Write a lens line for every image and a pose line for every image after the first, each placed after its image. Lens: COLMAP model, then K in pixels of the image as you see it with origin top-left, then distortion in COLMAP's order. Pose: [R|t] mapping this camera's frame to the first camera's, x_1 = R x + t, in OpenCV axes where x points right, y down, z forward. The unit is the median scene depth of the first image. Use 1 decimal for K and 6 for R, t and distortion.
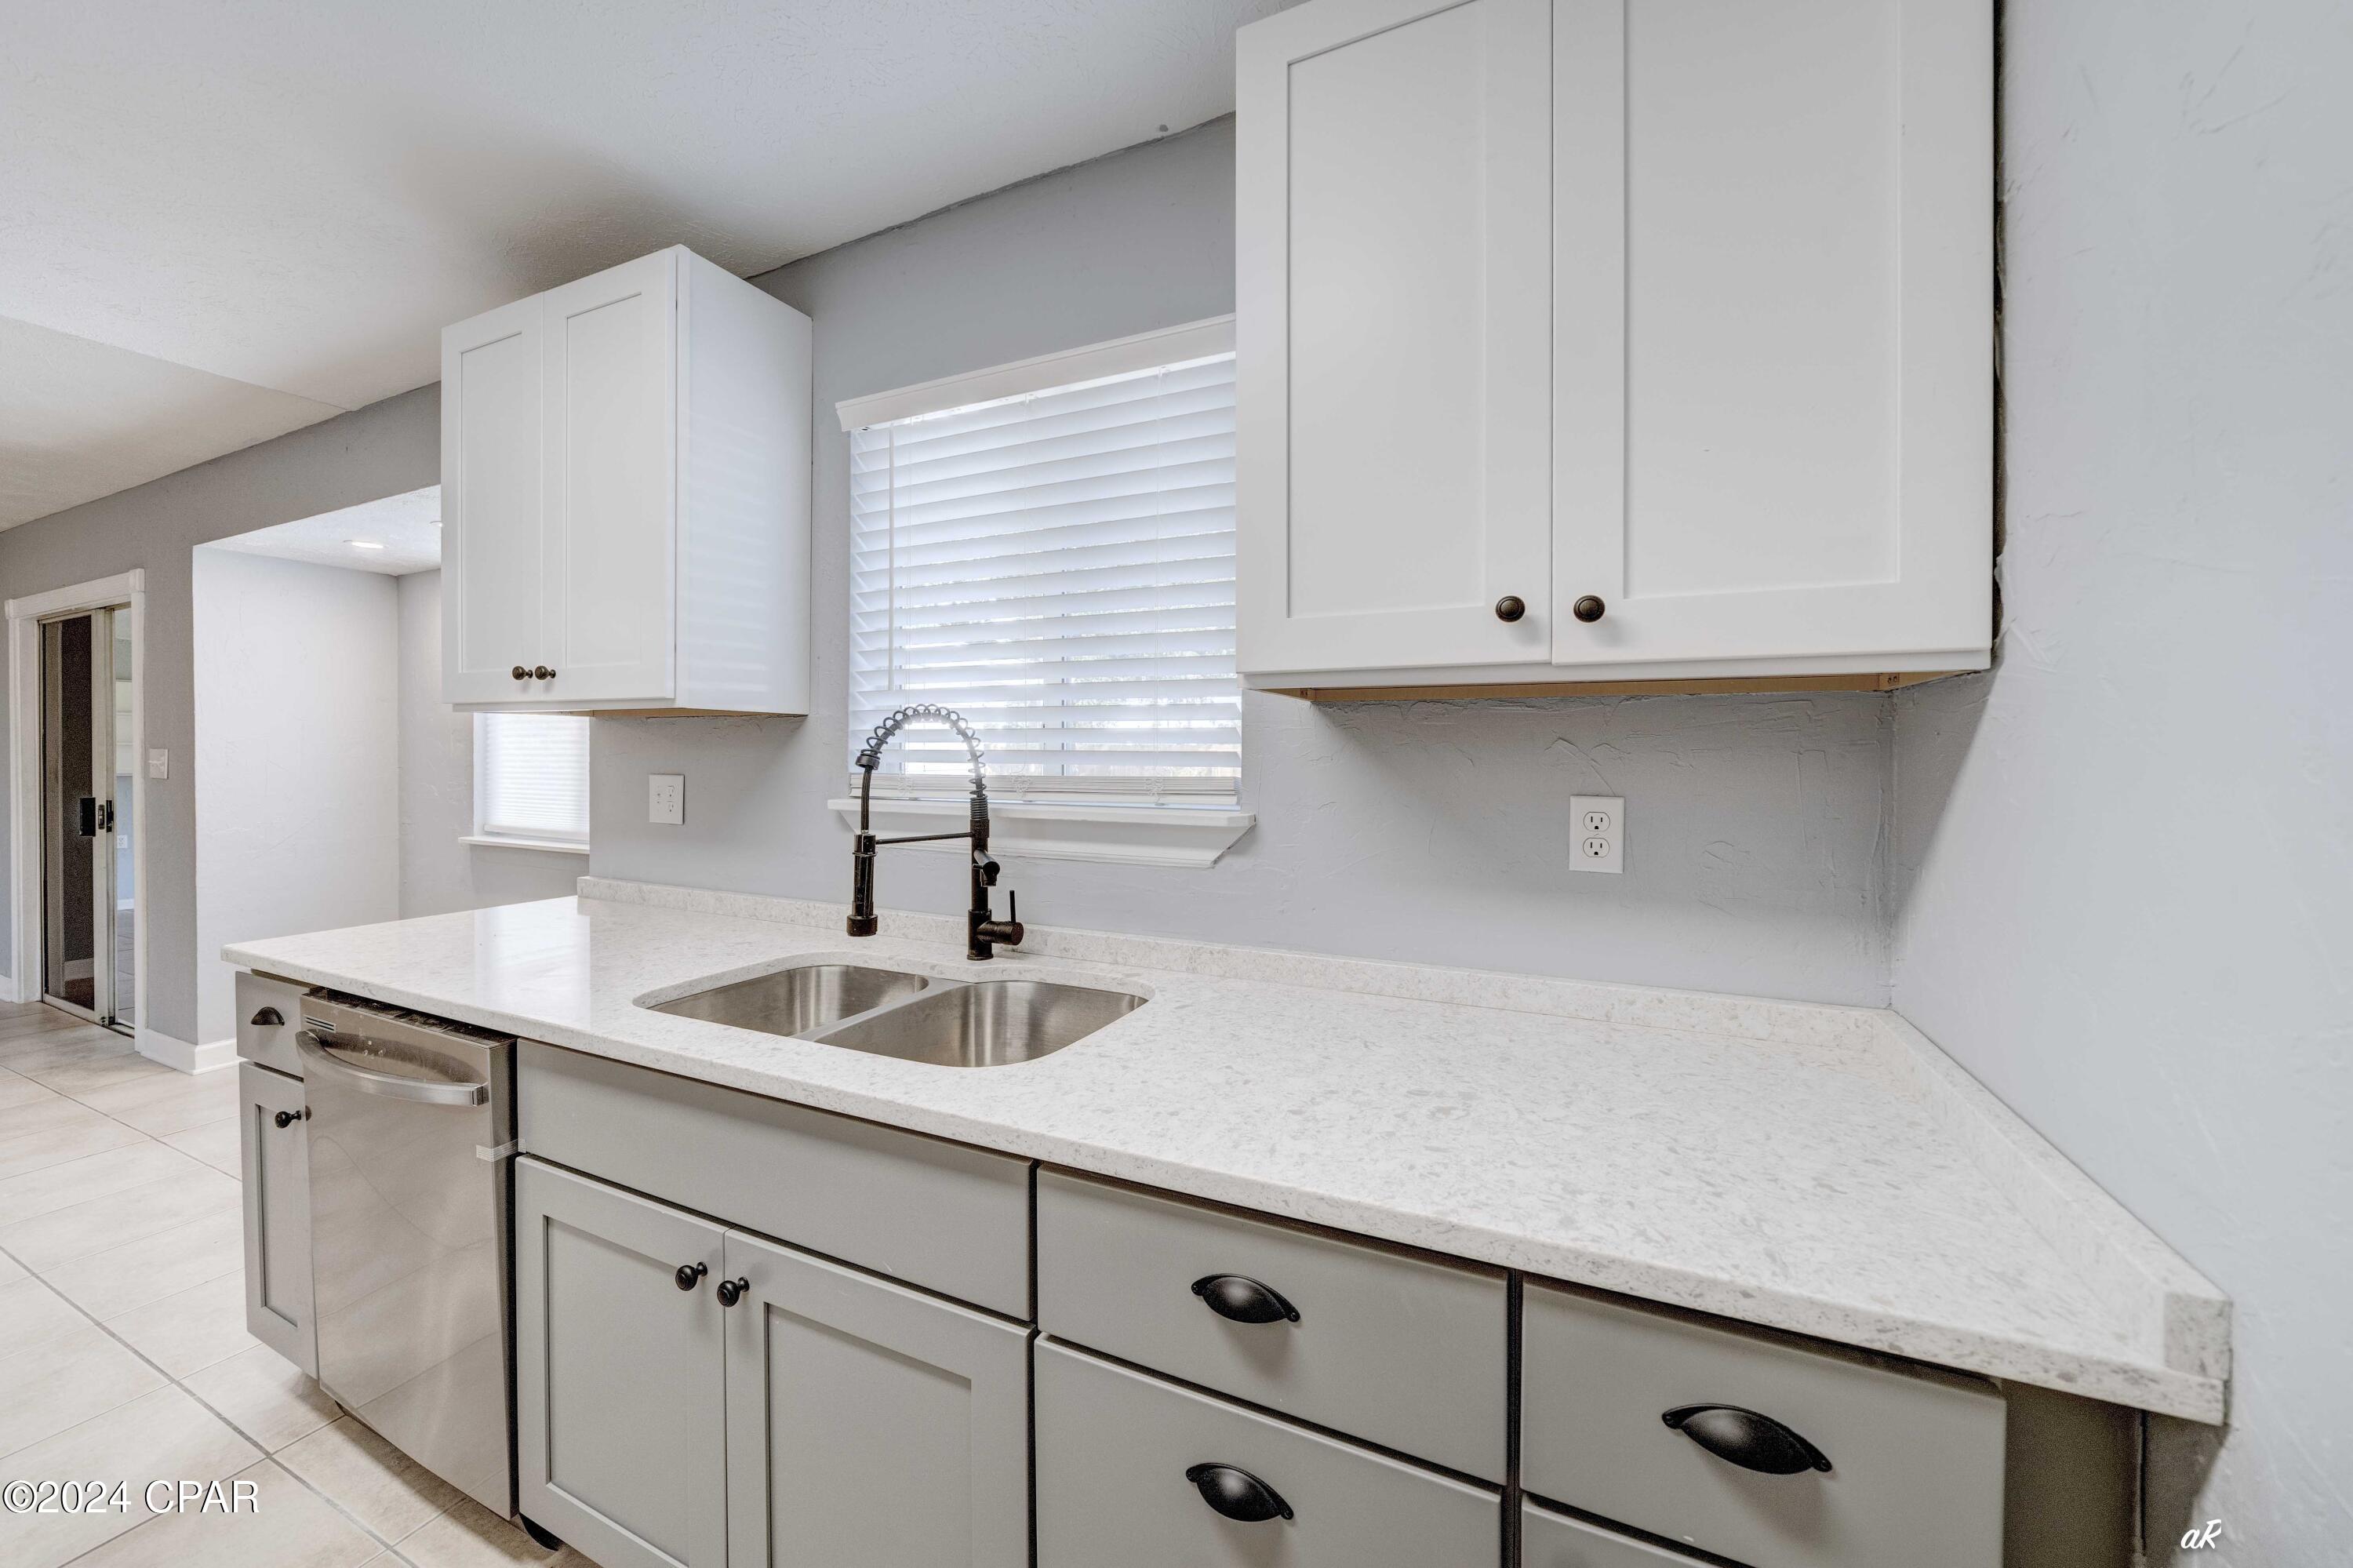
lens RADIAL K [[845.2, 0, 1178.4], [0, 845.2, 766.1], [0, 0, 1]] dist [0.009671, 0.000061]
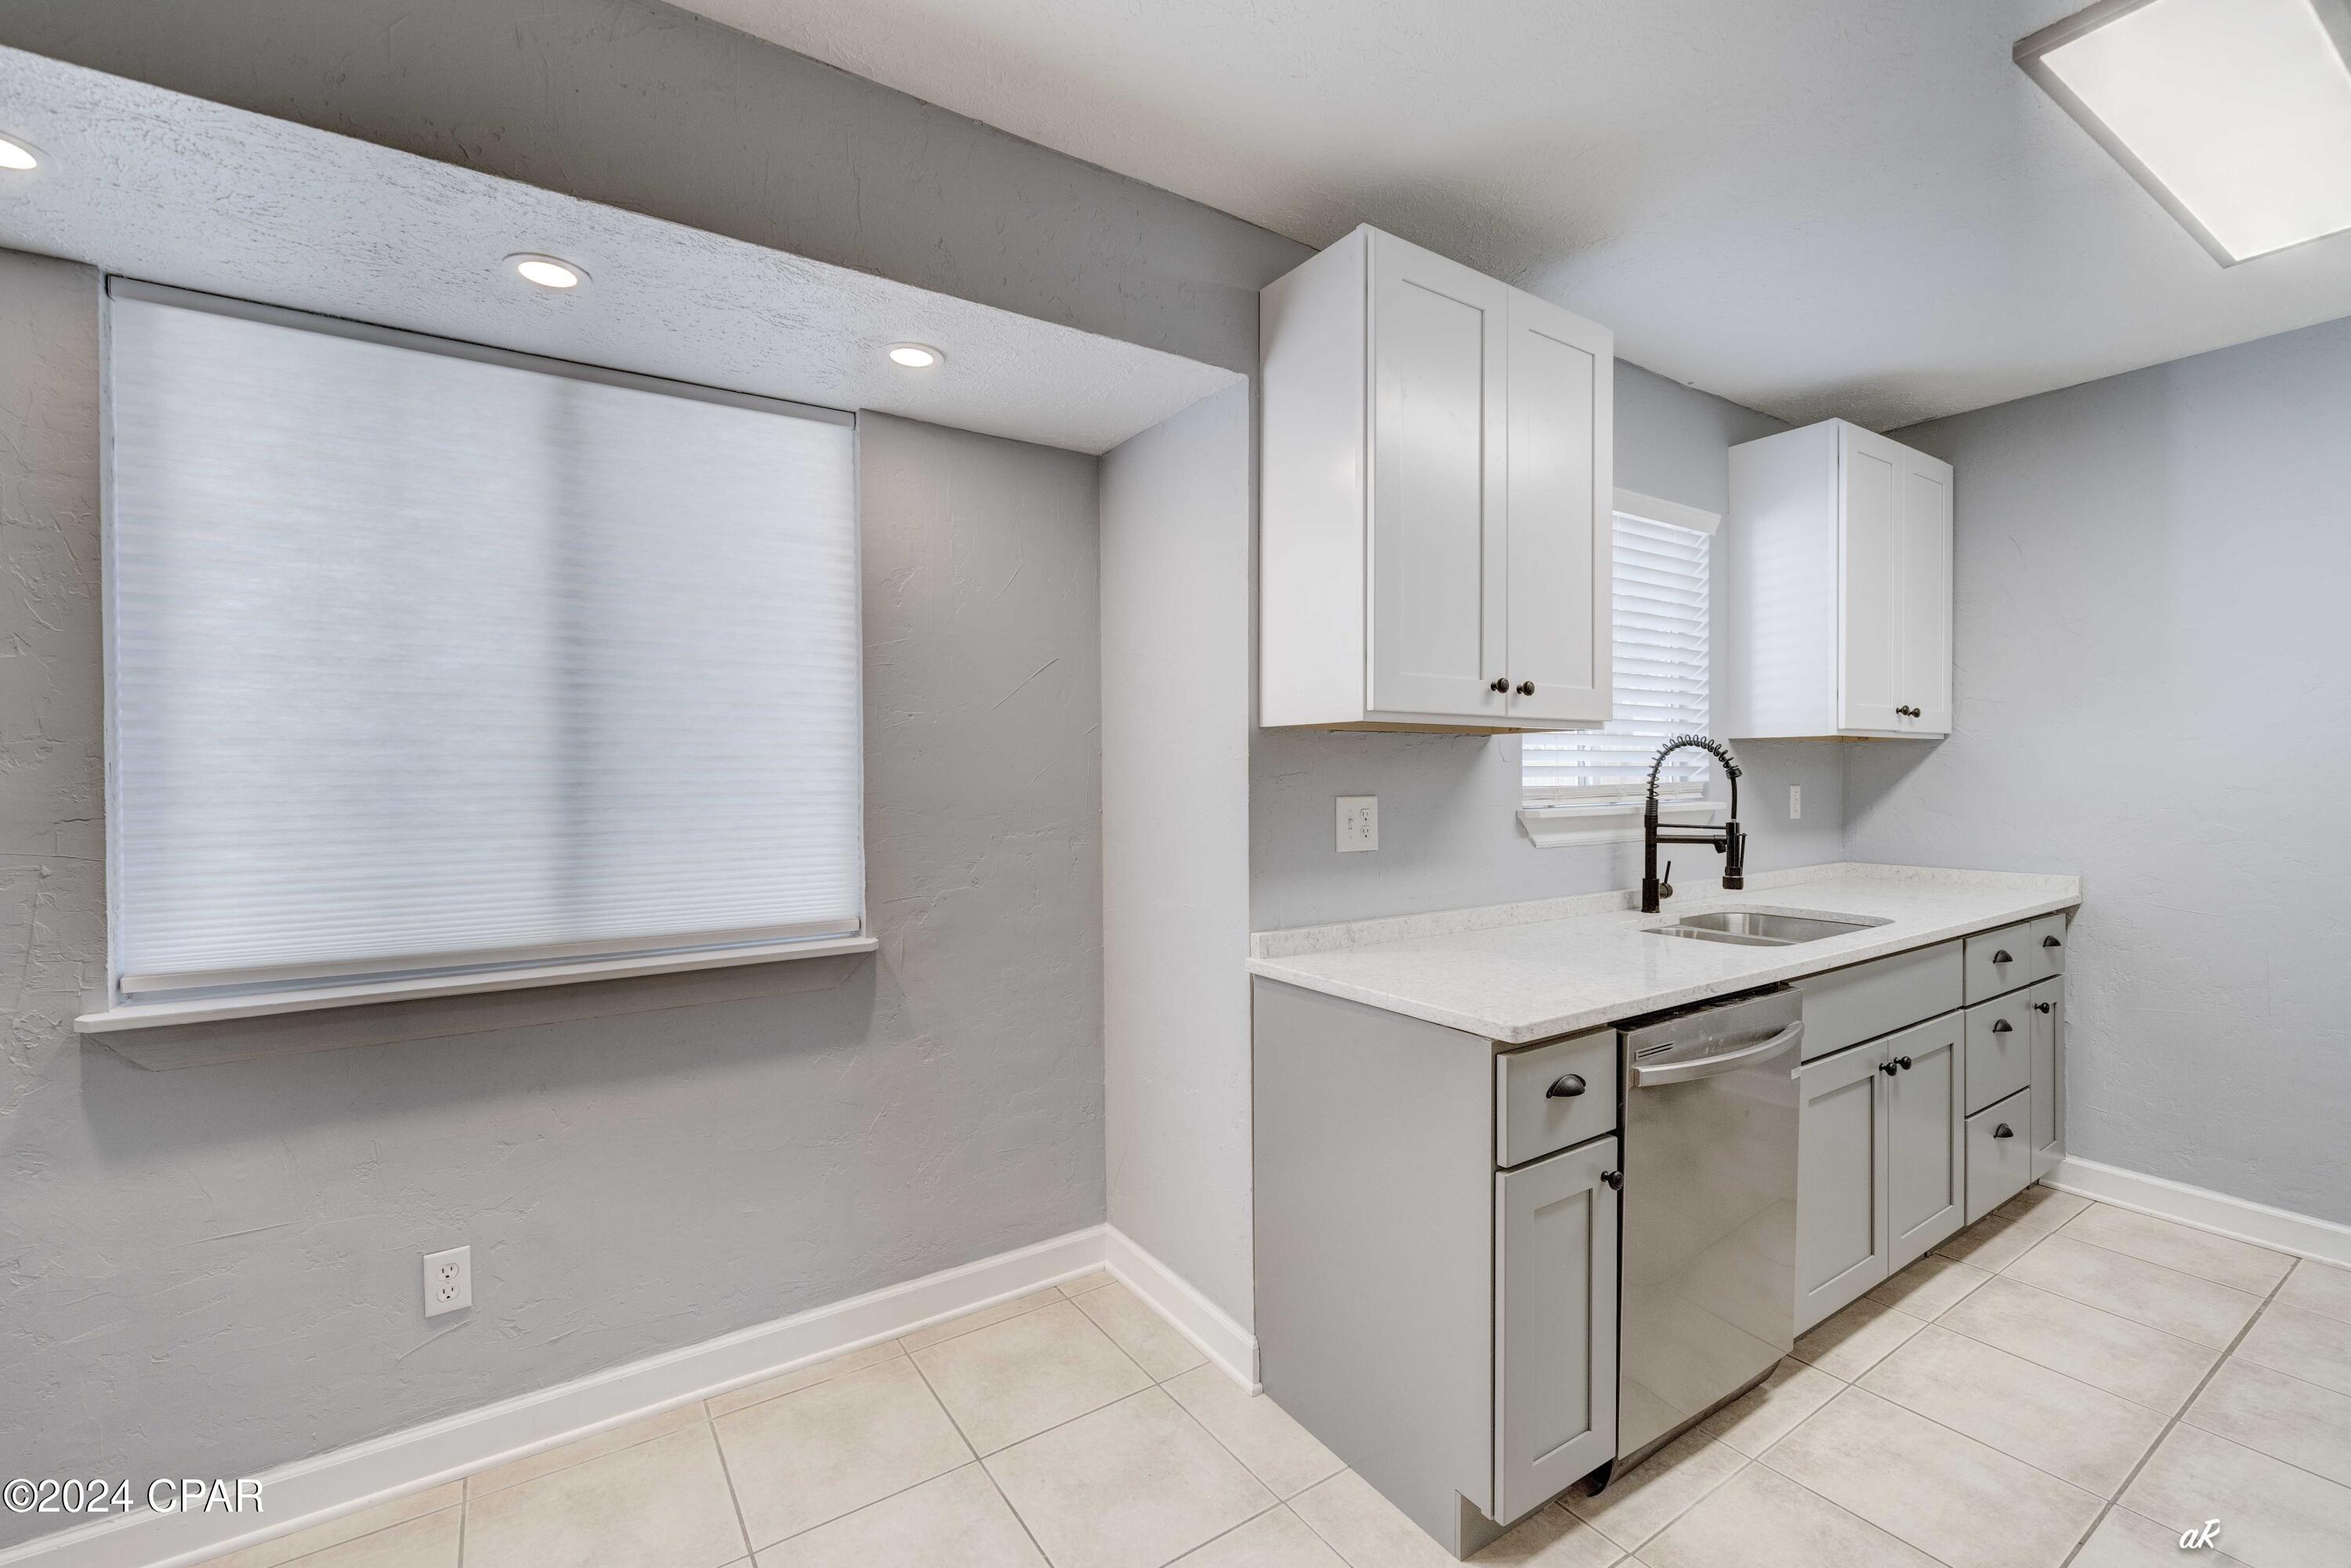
lens RADIAL K [[986.8, 0, 1167.6], [0, 986.8, 782.4], [0, 0, 1]] dist [-0.000166, 0.000330]
pose [[0.519605, -0.020795, 0.854153, -0.900297], [0.018603, 0.999742, 0.013023, -0.011961], [-0.854204, 0.009123, 0.519858, 0.361904]]
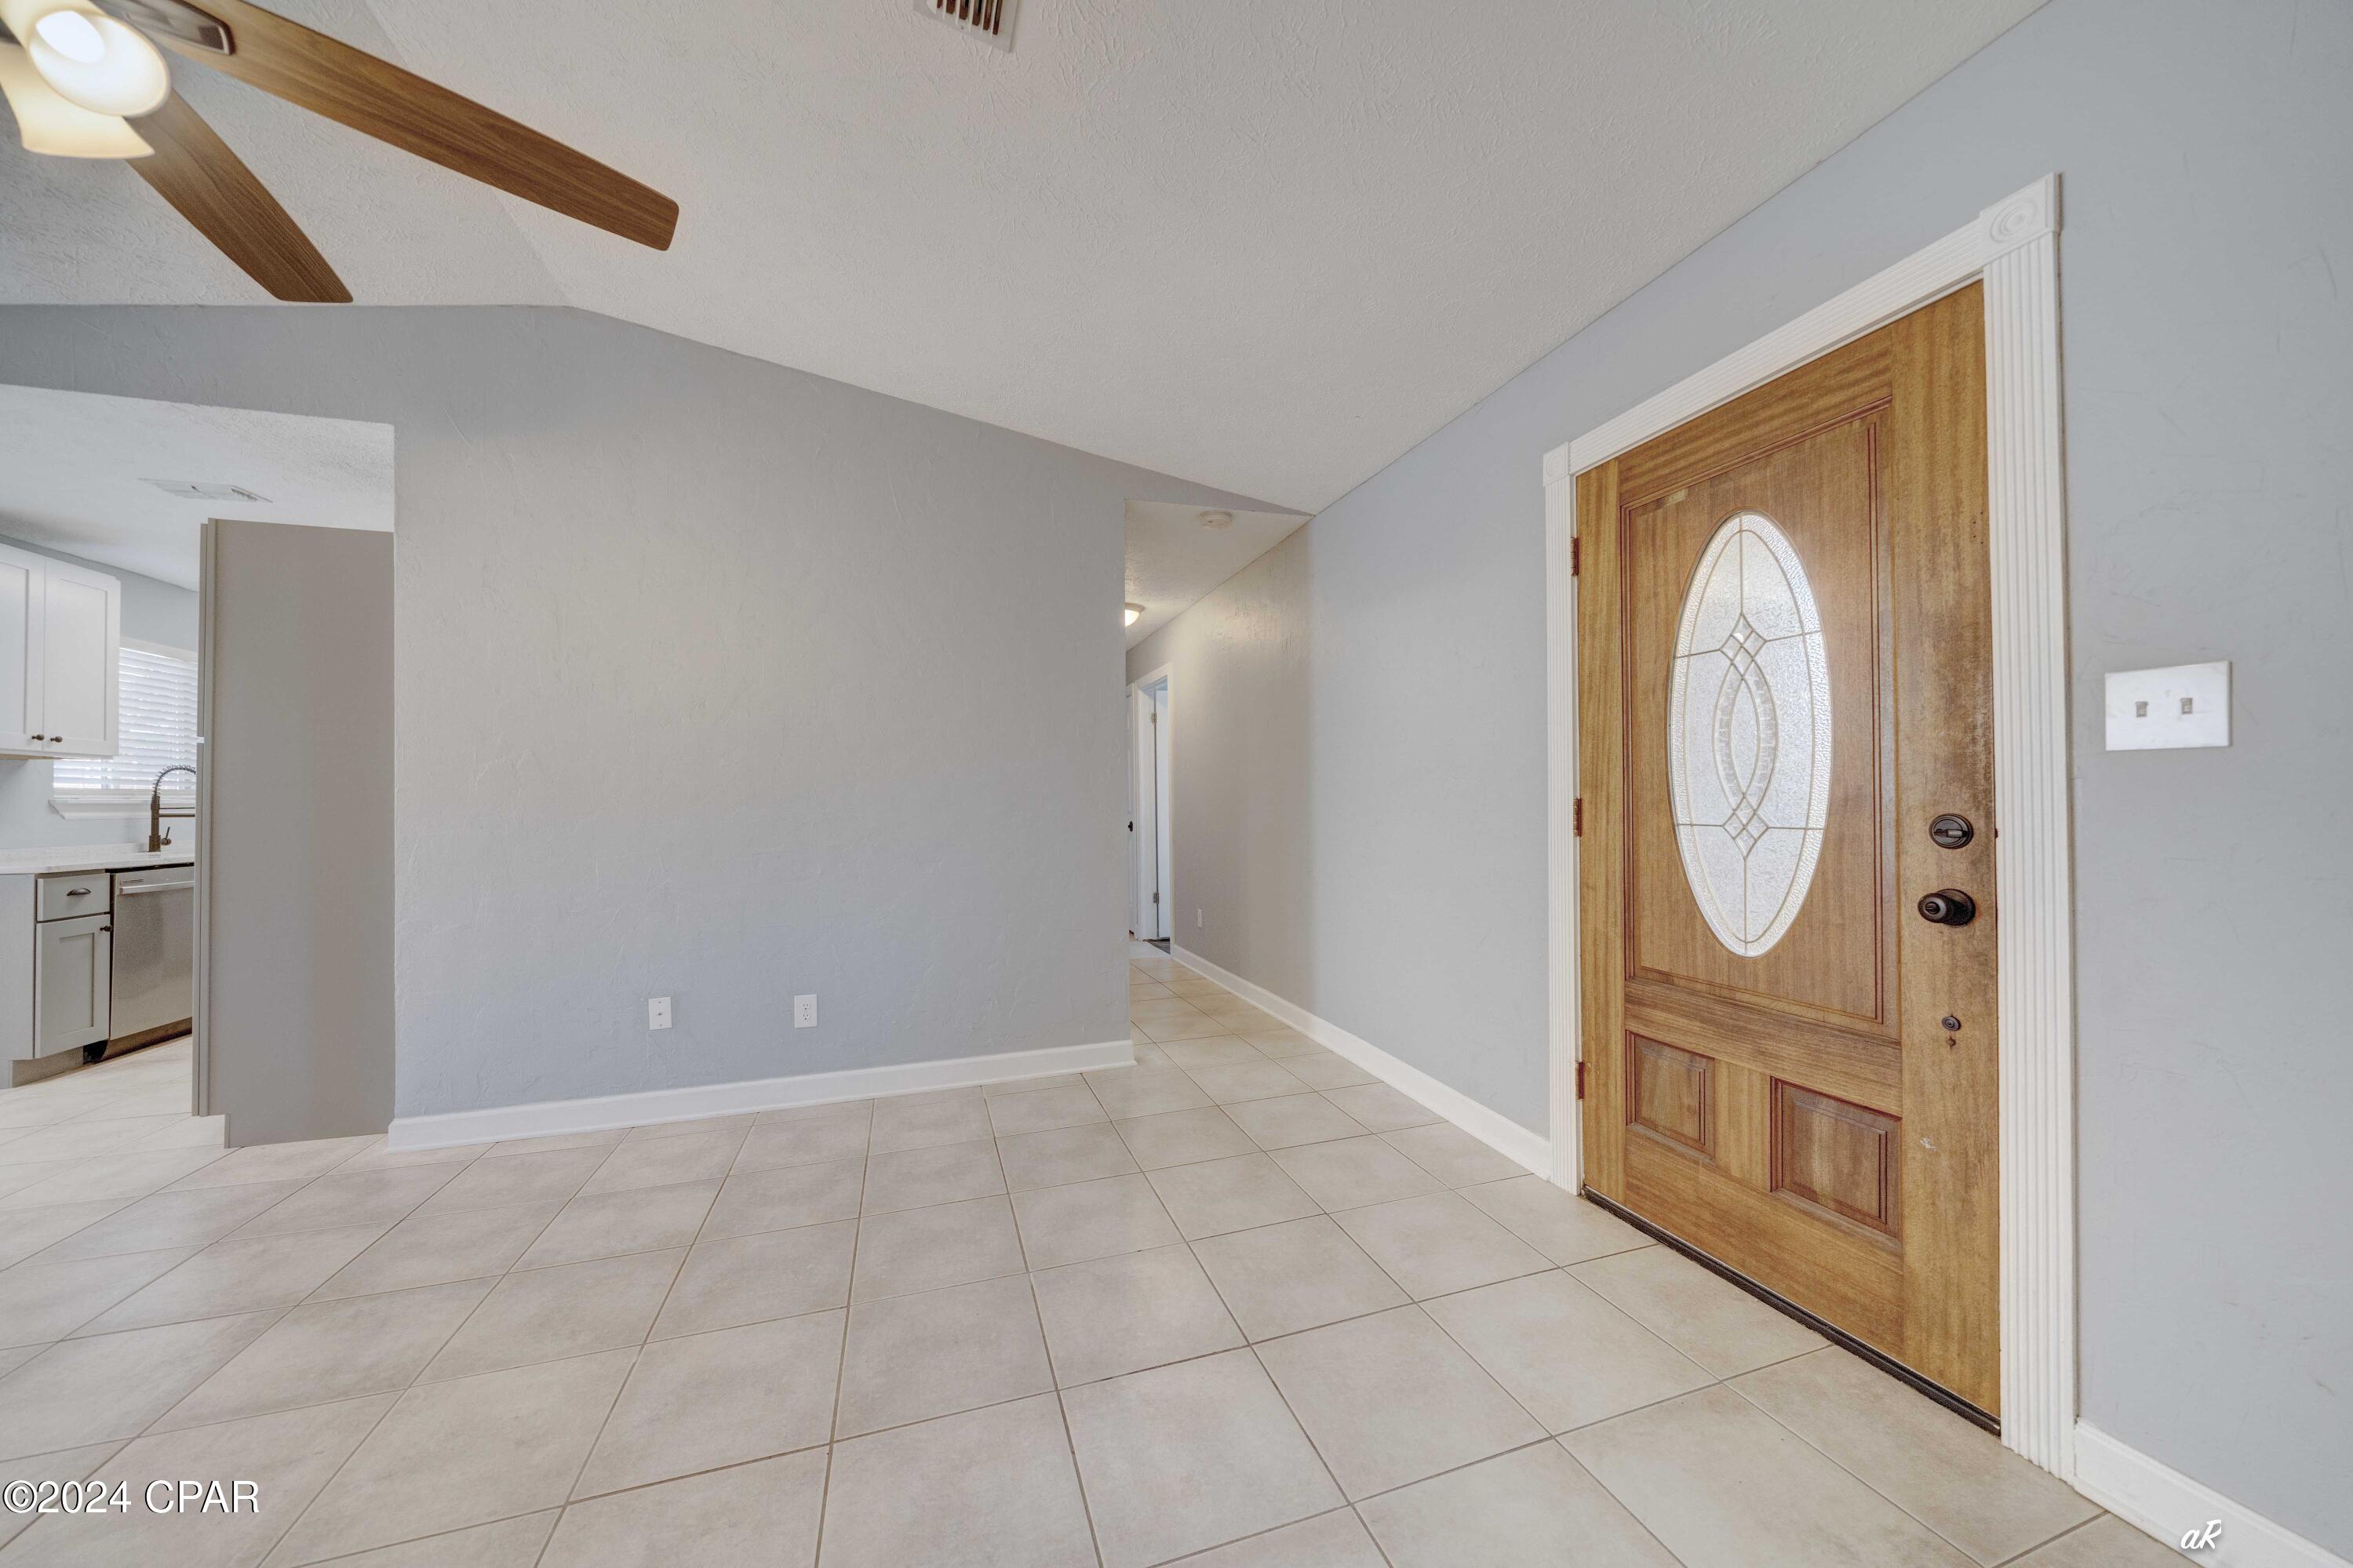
lens RADIAL K [[805.1, 0, 1171.1], [0, 805.1, 790.6], [0, 0, 1]] dist [-0.006862, -0.000028]
pose [[-0.682165, 0.009125, 0.731141, -1.928226], [0.013129, 0.999914, -0.000230, 0.026761], [-0.731081, 0.009442, -0.682226, 0.151088]]
